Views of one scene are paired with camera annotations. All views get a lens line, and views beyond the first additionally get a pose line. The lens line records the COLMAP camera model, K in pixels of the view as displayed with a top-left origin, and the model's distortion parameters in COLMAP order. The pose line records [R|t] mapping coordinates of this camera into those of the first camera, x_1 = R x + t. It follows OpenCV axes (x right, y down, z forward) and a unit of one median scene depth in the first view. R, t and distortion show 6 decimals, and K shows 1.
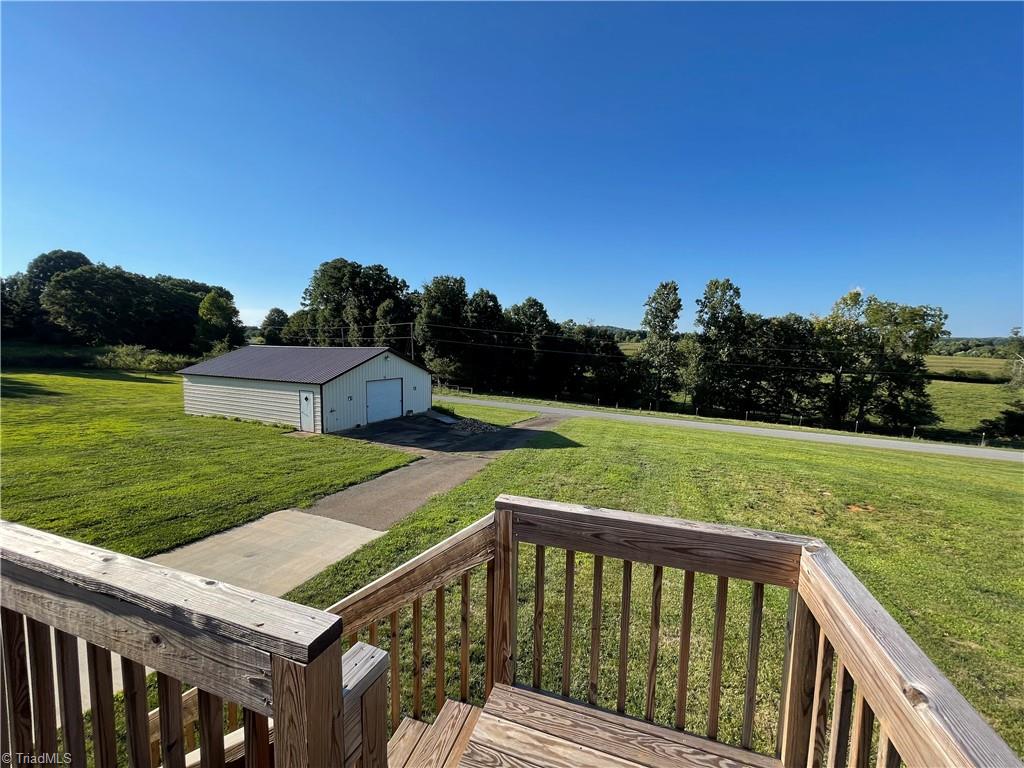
lens RADIAL K [[414.0, 0, 507.1], [0, 414.0, 386.3], [0, 0, 1]] dist [-0.000982, 0.000837]
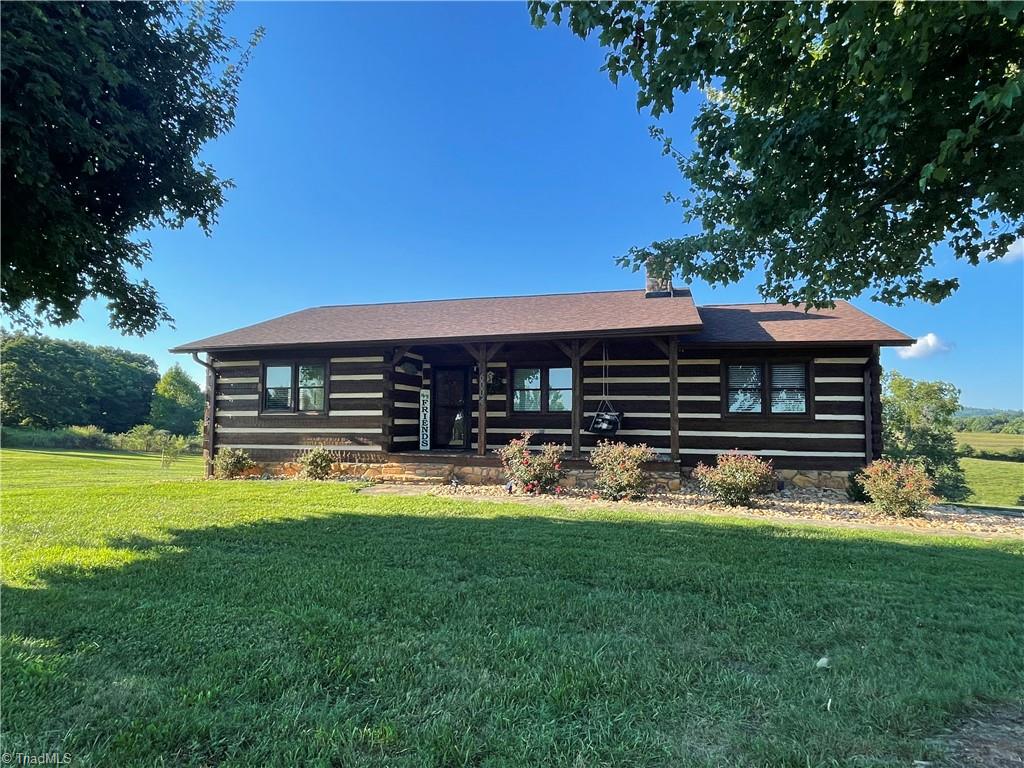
lens RADIAL K [[587.8, 0, 506.4], [0, 587.8, 385.7], [0, 0, 1]] dist [-0.009913, 0.005737]
pose [[0.997012, -0.003380, 0.077175, -0.168727], [0.016348, 0.985648, -0.168019, 0.040844], [-0.075499, 0.168778, 0.982758, -0.320144]]
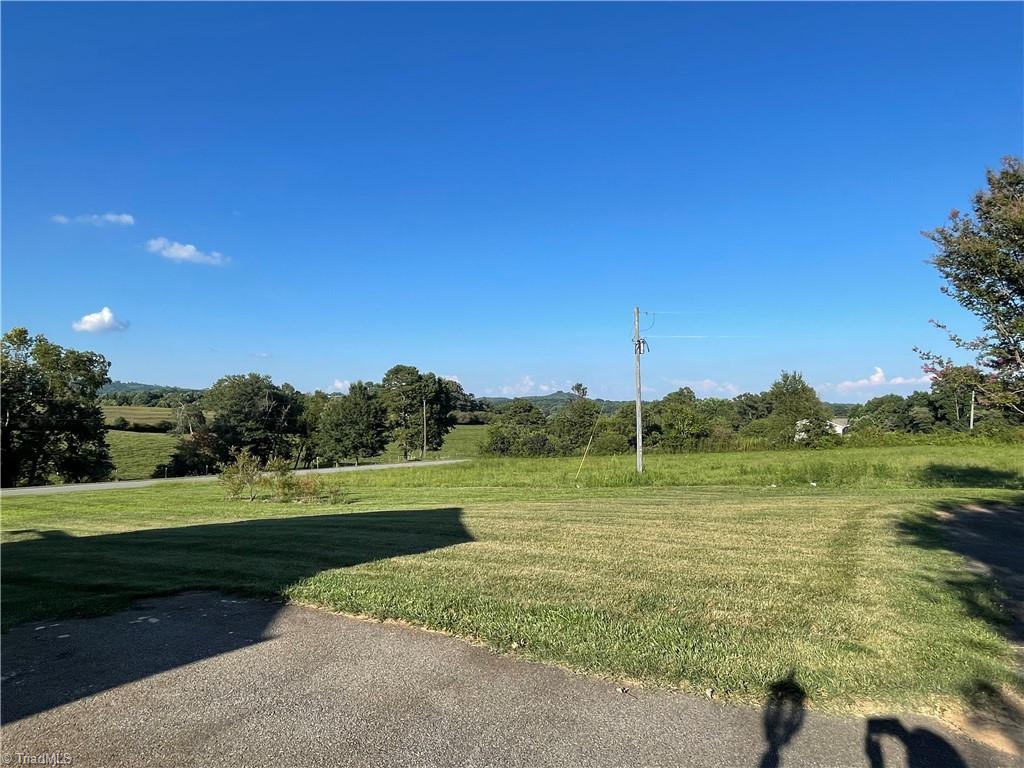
lens RADIAL K [[587.8, 0, 506.8], [0, 587.8, 377.2], [0, 0, 1]] dist [-0.009913, 0.005737]
pose [[0.255426, 0.037010, 0.966120, -0.057258], [0.090431, 0.993972, -0.061985, 0.034098], [-0.962590, 0.103200, 0.250540, -0.243312]]
